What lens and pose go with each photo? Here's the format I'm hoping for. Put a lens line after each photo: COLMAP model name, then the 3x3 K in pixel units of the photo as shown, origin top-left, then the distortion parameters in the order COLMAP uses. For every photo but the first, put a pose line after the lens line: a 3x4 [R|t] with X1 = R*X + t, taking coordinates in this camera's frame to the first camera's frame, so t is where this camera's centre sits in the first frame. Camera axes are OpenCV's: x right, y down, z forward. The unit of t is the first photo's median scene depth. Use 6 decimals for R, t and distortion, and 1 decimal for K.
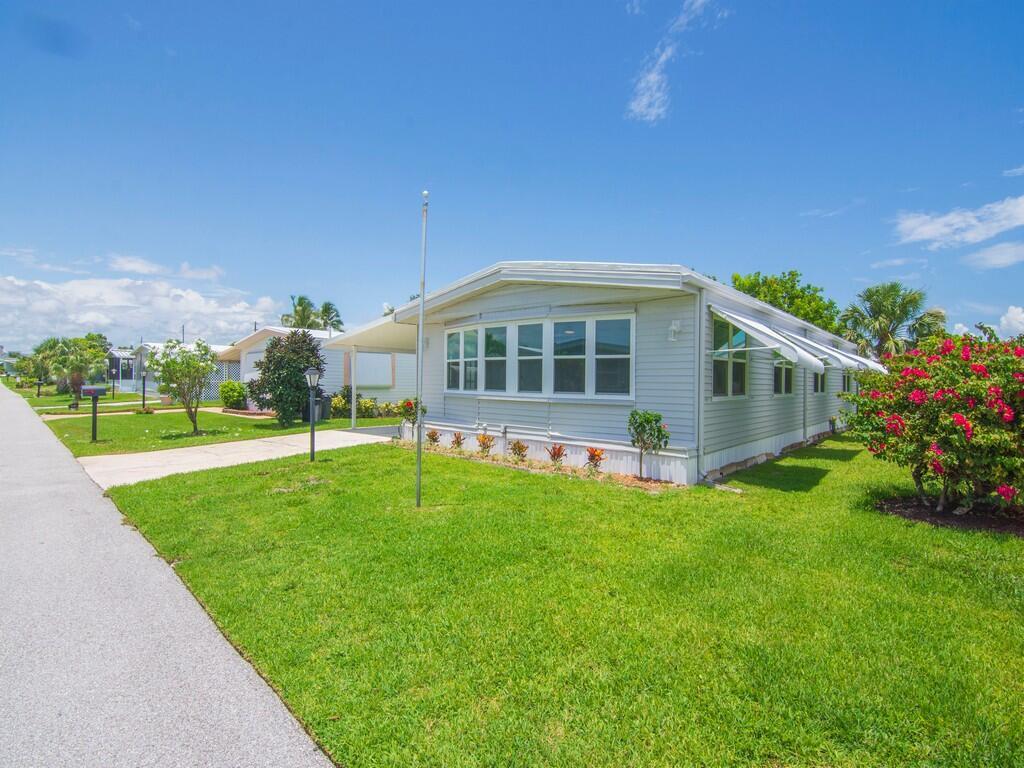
lens RADIAL K [[543.1, 0, 491.3], [0, 543.1, 383.8], [0, 0, 1]] dist [-0.002968, -0.000710]
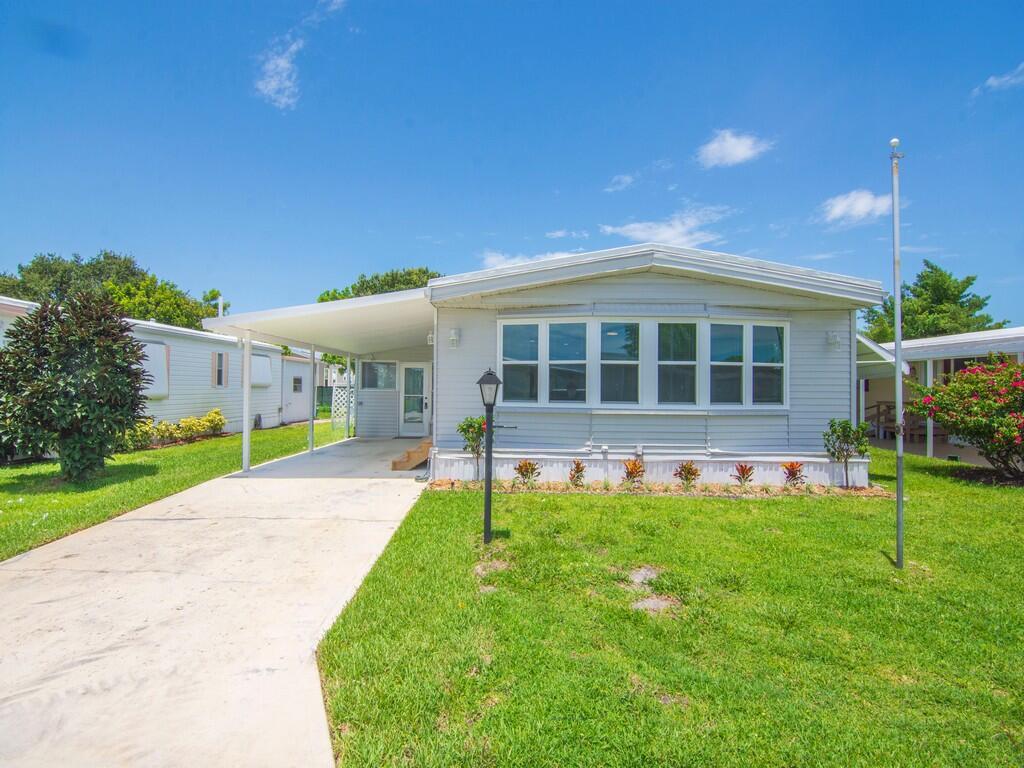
lens RADIAL K [[535.1, 0, 512.0], [0, 535.1, 384.0], [0, 0, 1]] dist [0.000555, 0.000517]
pose [[0.723720, -0.001748, 0.690092, -0.606118], [0.004060, 0.999990, -0.001725, -0.013229], [-0.690082, 0.004050, 0.723720, 0.507596]]
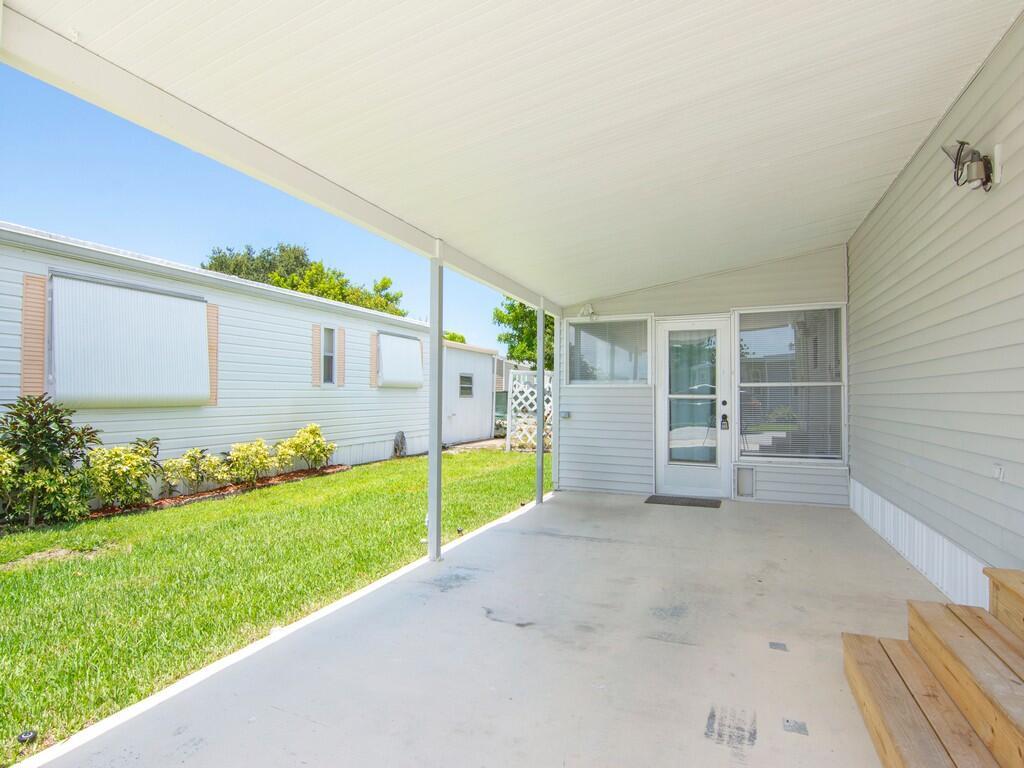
lens RADIAL K [[543.1, 0, 491.3], [0, 543.1, 383.8], [0, 0, 1]] dist [-0.002968, -0.000710]
pose [[0.931206, -0.003093, 0.364480, -0.268545], [0.013198, 0.999594, -0.025237, 0.009759], [-0.364254, 0.028311, 0.930869, 1.179798]]
